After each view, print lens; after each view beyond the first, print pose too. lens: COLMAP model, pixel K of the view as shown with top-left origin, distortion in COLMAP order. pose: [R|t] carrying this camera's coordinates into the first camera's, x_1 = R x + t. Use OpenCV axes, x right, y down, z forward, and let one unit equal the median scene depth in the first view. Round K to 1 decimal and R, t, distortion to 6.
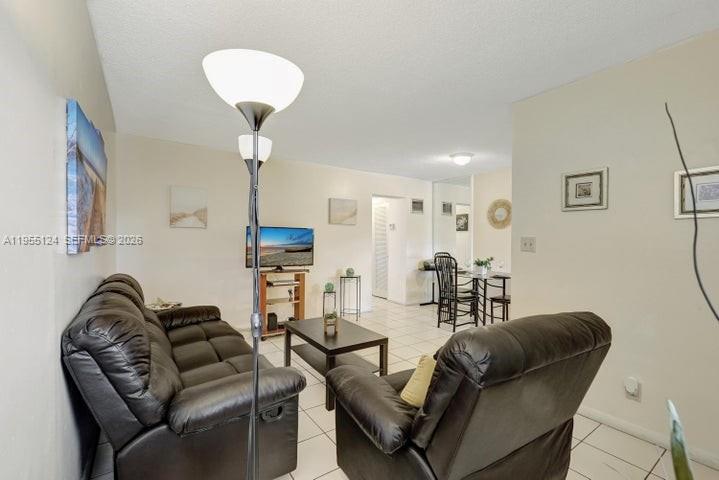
lens RADIAL K [[314.6, 0, 357.9], [0, 314.6, 241.9], [0, 0, 1]] dist [-0.019732, -0.000130]
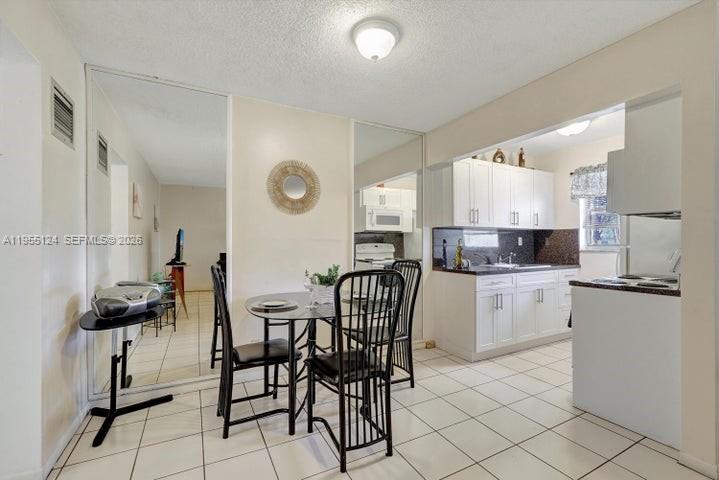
lens RADIAL K [[314.6, 0, 357.9], [0, 314.6, 241.9], [0, 0, 1]] dist [-0.019732, -0.000130]
pose [[0.124134, -0.000639, 0.992265, -0.074930], [0.009341, 0.999956, -0.000524, 0.009303], [-0.992221, 0.009333, 0.124135, 0.815038]]
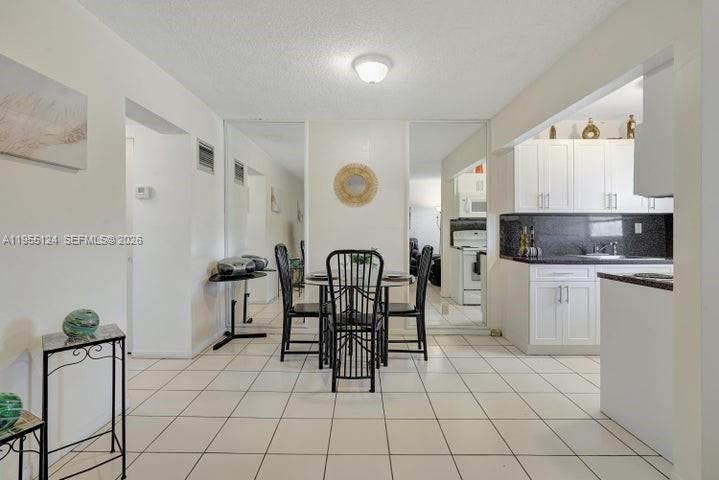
lens RADIAL K [[324.9, 0, 357.2], [0, 324.9, 230.3], [0, 0, 1]] dist [-0.002674, -0.000254]
pose [[0.575798, -0.005346, 0.817574, -0.119906], [0.009708, 0.999953, -0.000298, 0.010097], [-0.817534, 0.008108, 0.575823, 0.584680]]
